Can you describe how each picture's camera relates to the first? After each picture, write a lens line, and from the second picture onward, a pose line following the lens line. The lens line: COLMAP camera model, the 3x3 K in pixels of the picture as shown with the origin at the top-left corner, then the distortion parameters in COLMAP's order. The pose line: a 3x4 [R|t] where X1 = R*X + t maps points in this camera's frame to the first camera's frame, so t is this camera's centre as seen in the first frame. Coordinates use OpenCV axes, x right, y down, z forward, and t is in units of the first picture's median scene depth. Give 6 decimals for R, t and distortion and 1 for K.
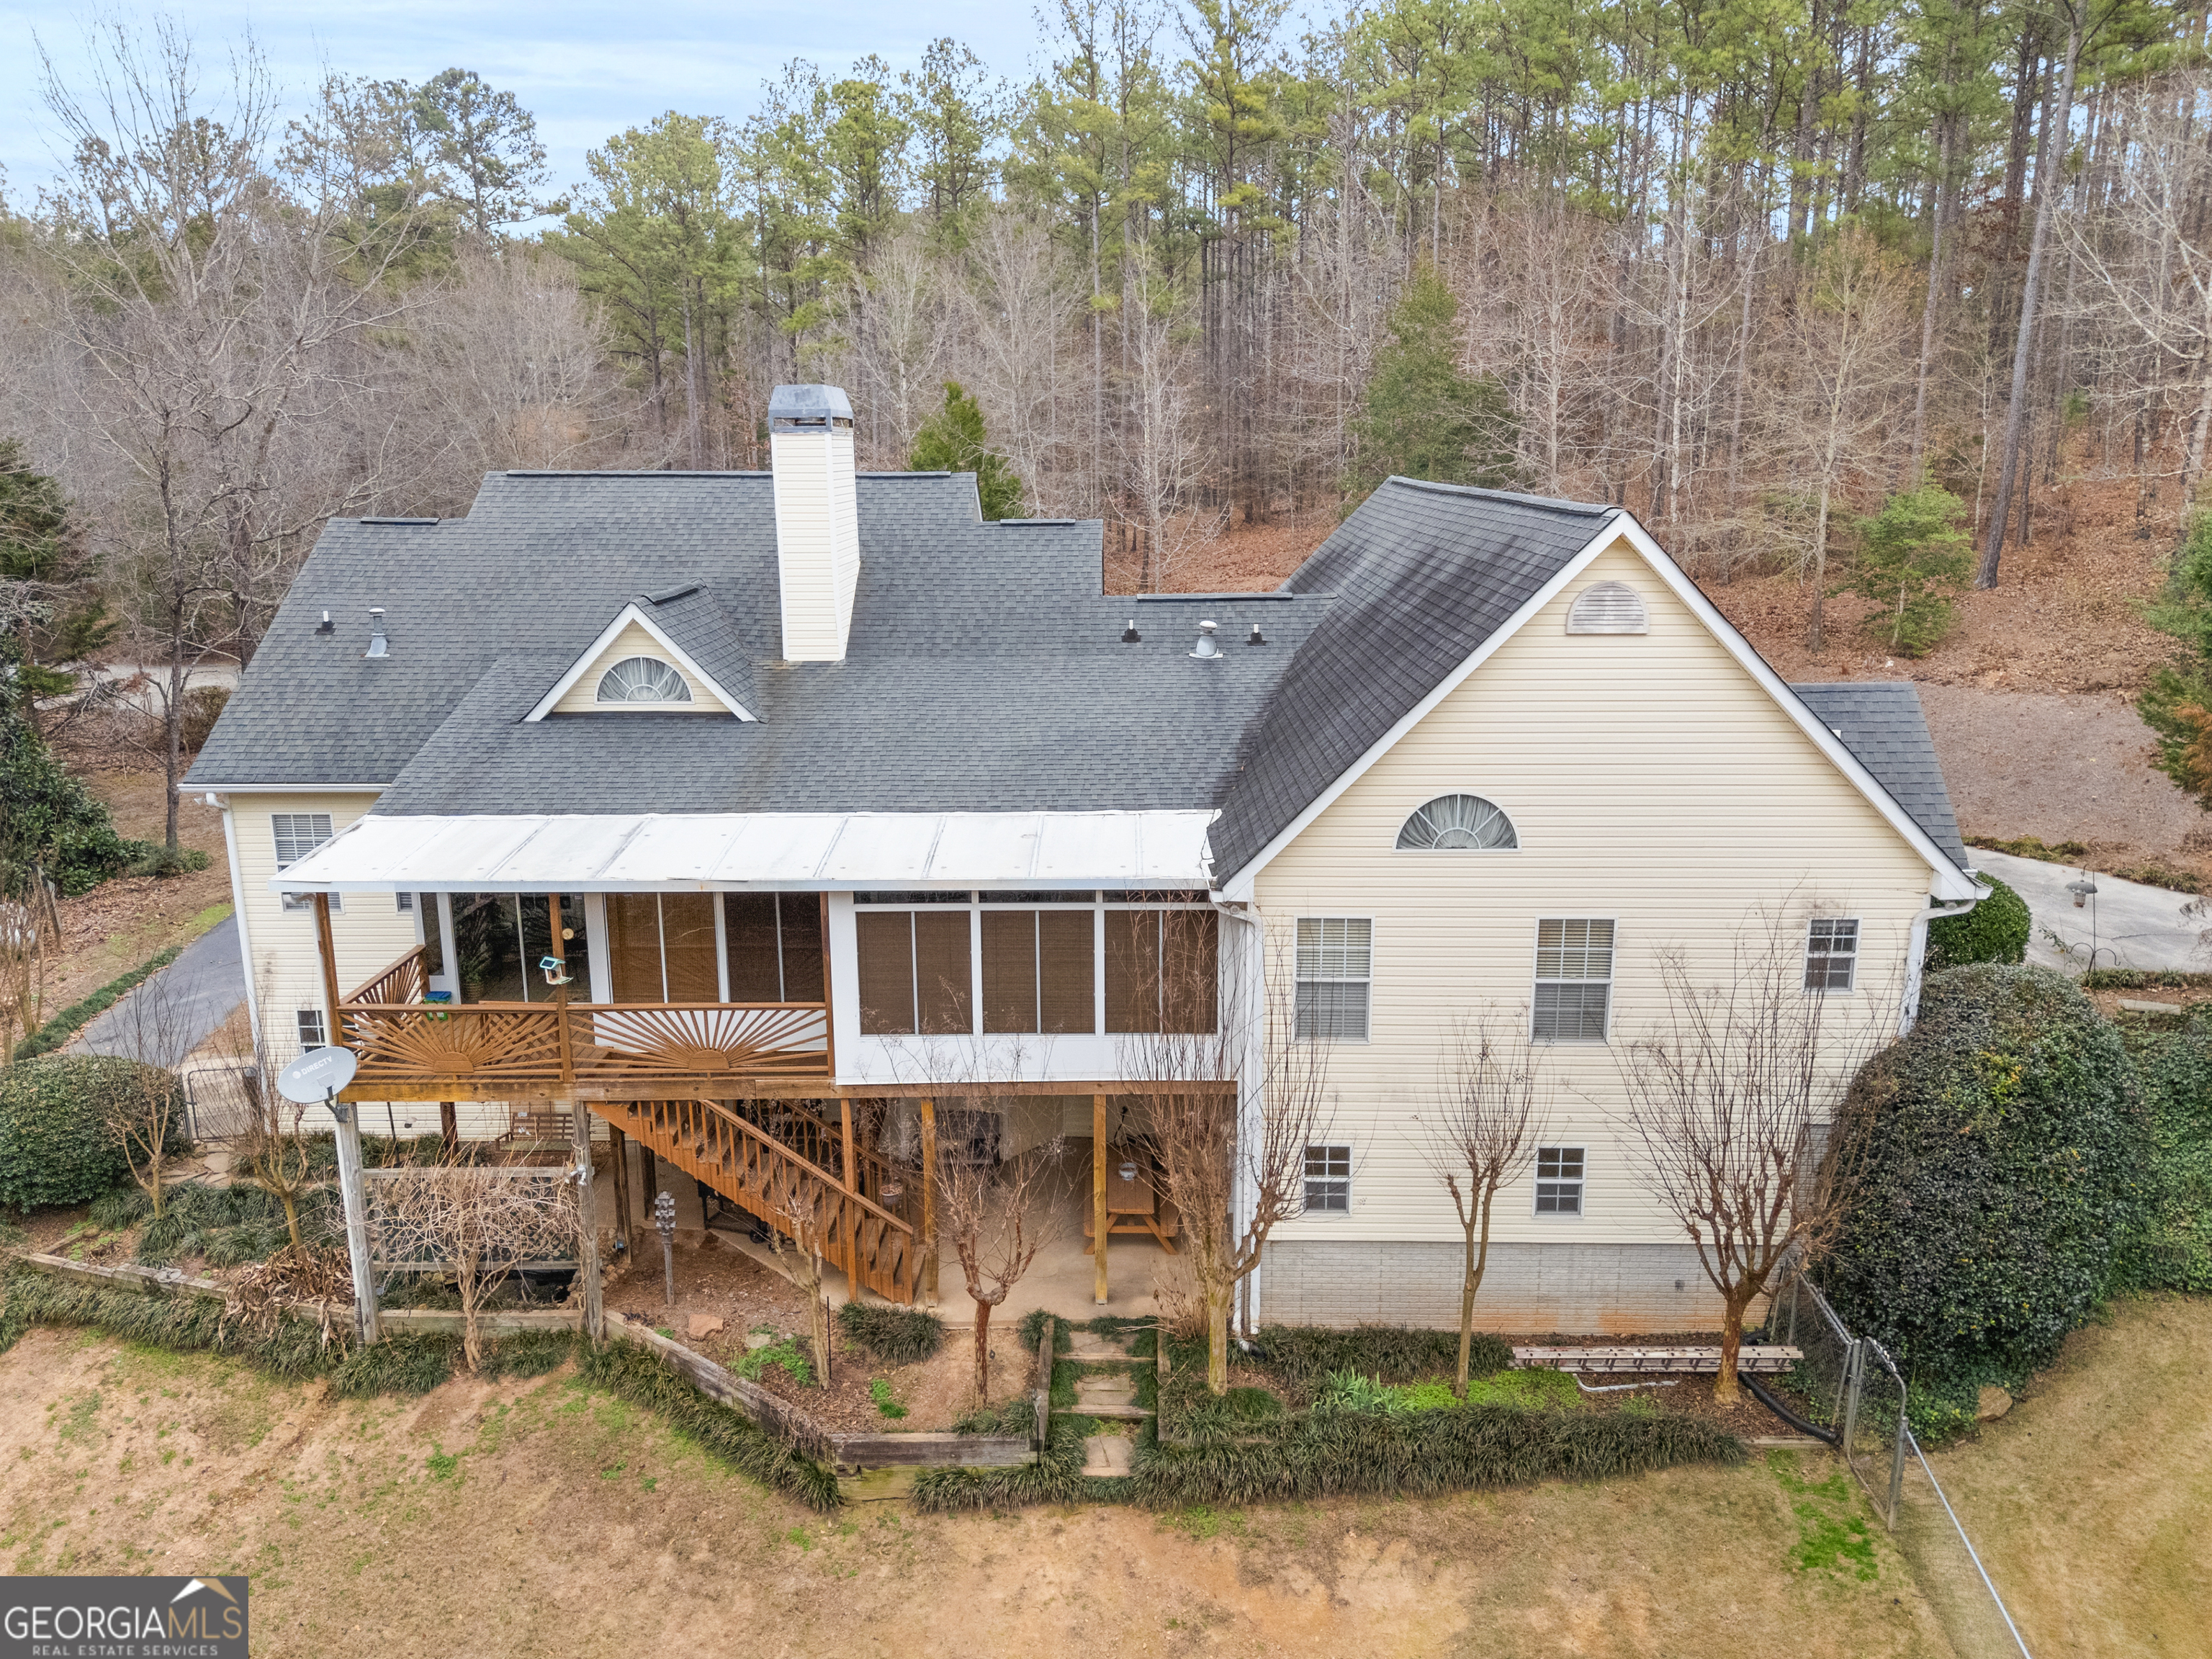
lens RADIAL K [[1634.0, 0, 1106.0], [0, 1634.0, 829.5], [0, 0, 1]] dist [0.038819, -0.006063]
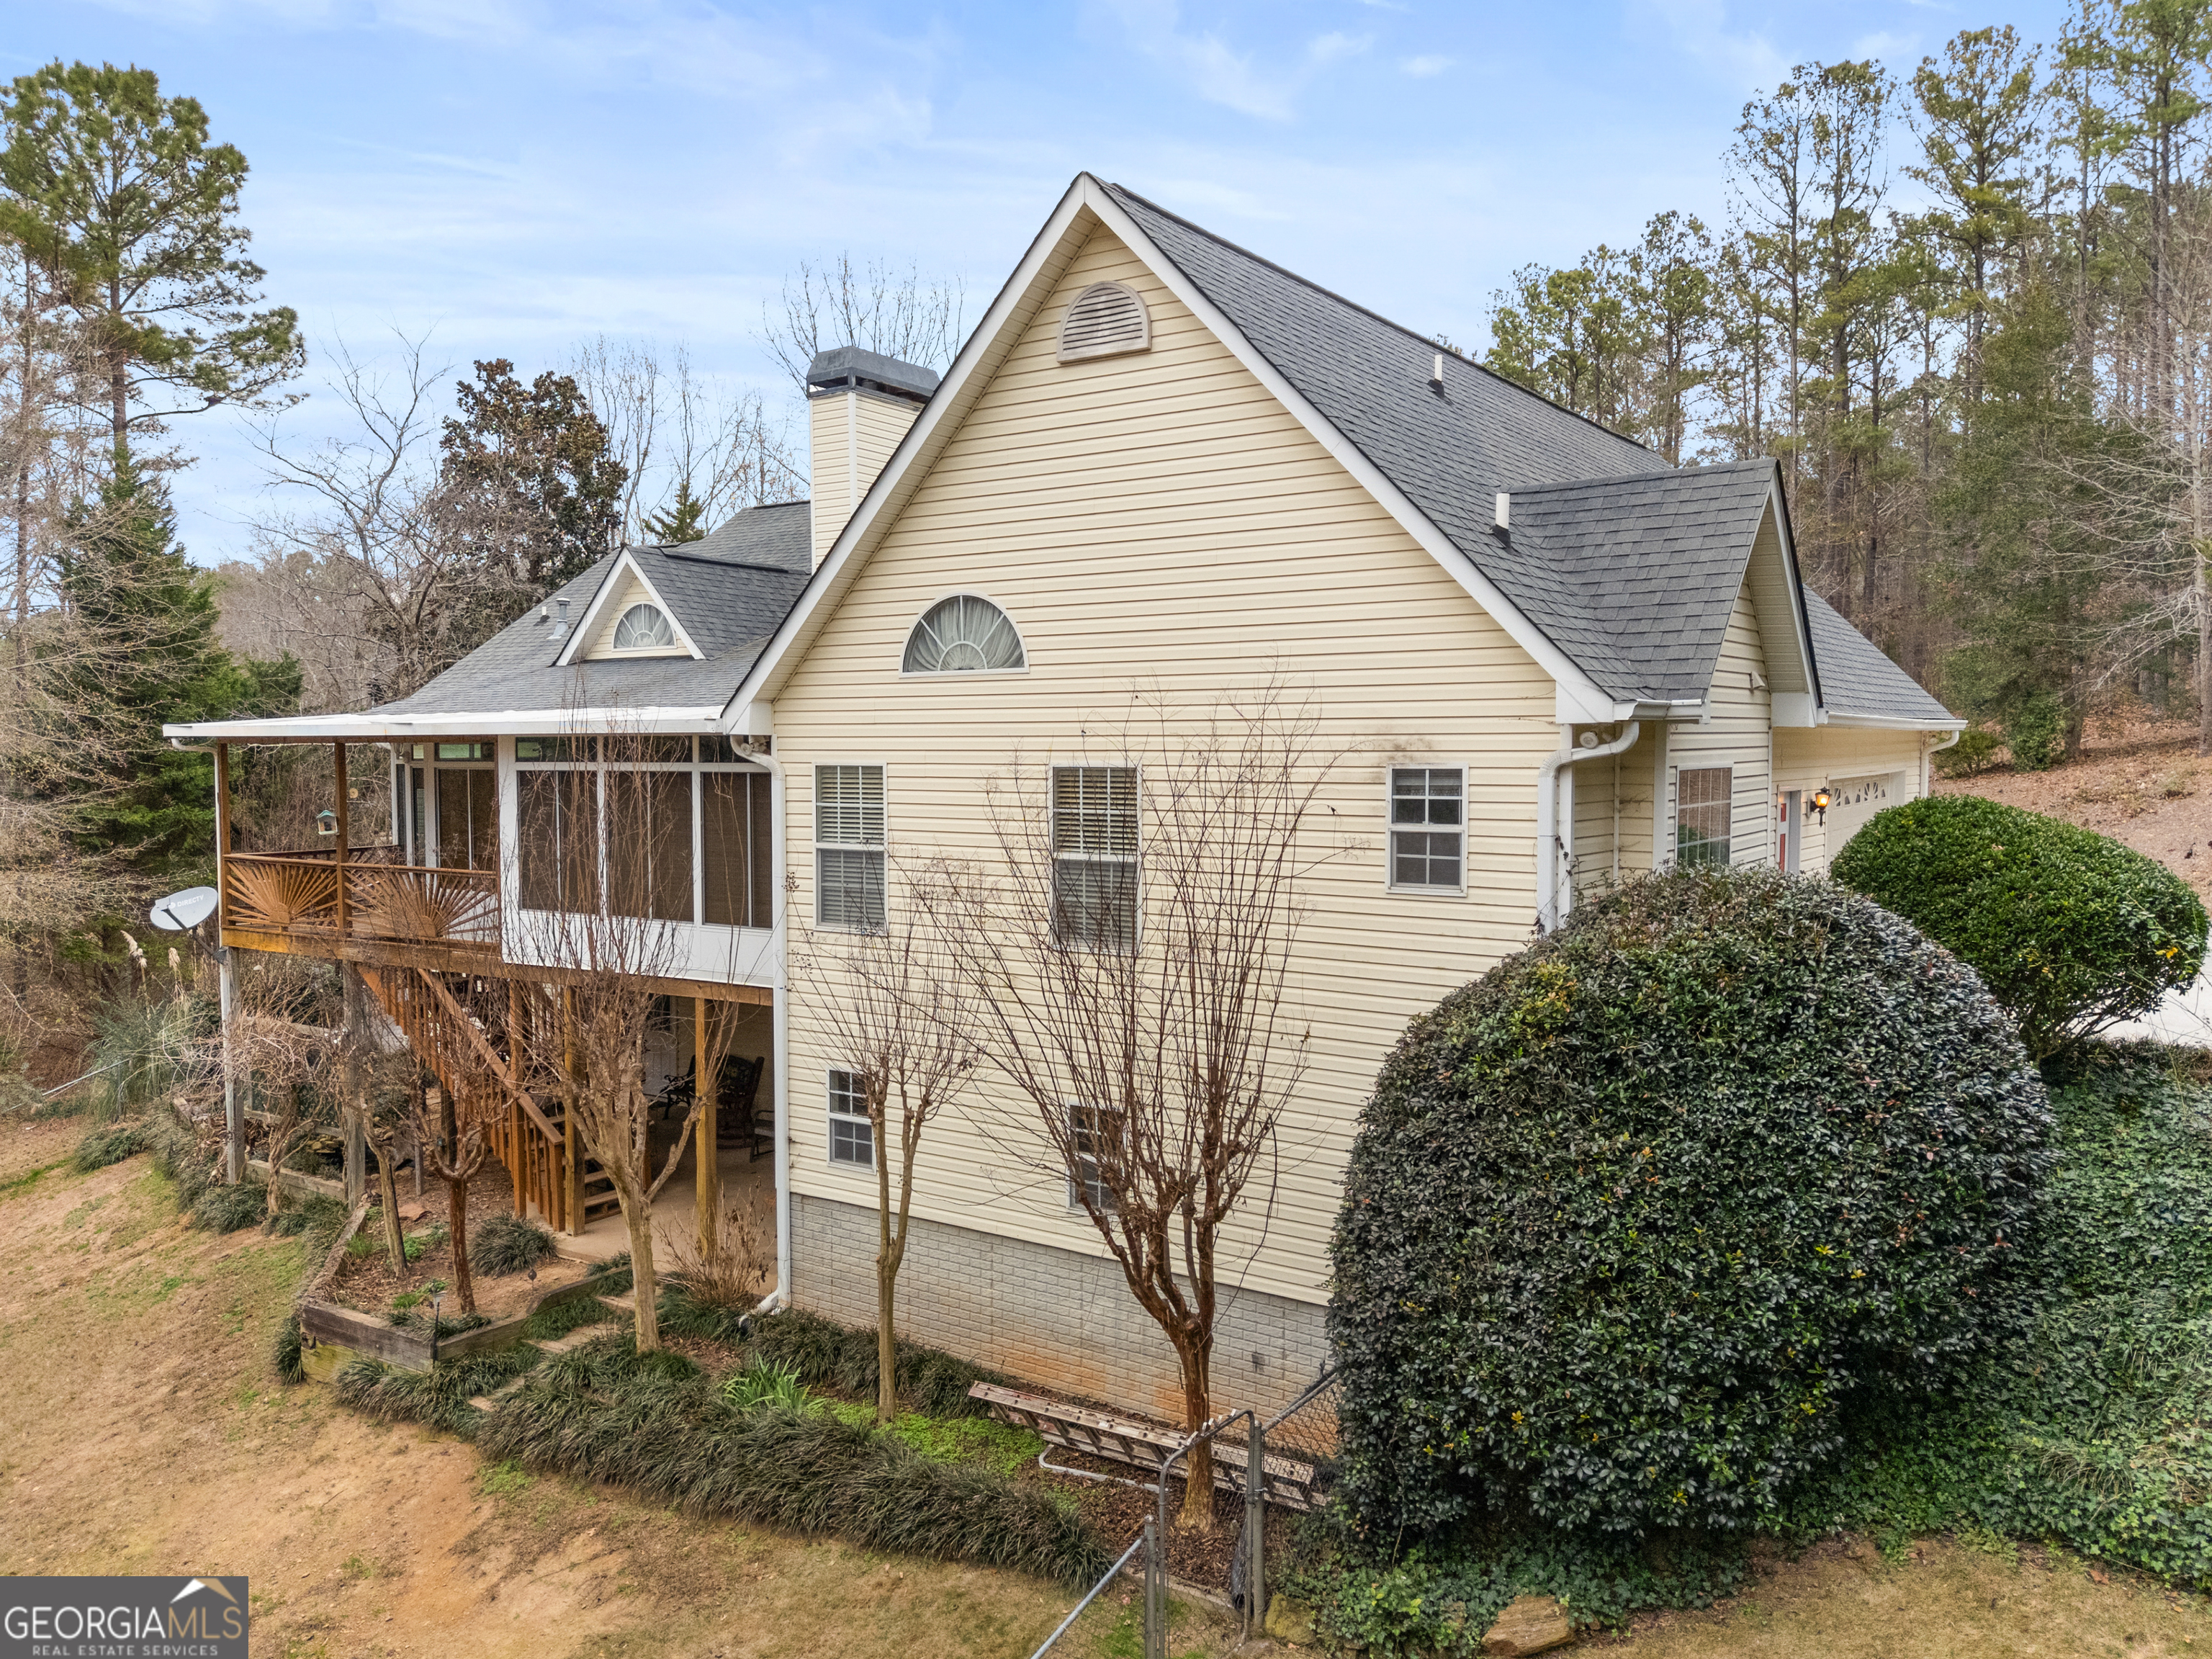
lens RADIAL K [[1634.0, 0, 1106.0], [0, 1634.0, 829.5], [0, 0, 1]] dist [0.038819, -0.006063]
pose [[0.835477, 0.031618, -0.548615, 0.676708], [-0.126869, 0.982471, -0.136585, 0.176203], [0.534680, 0.183716, 0.824843, 0.419502]]
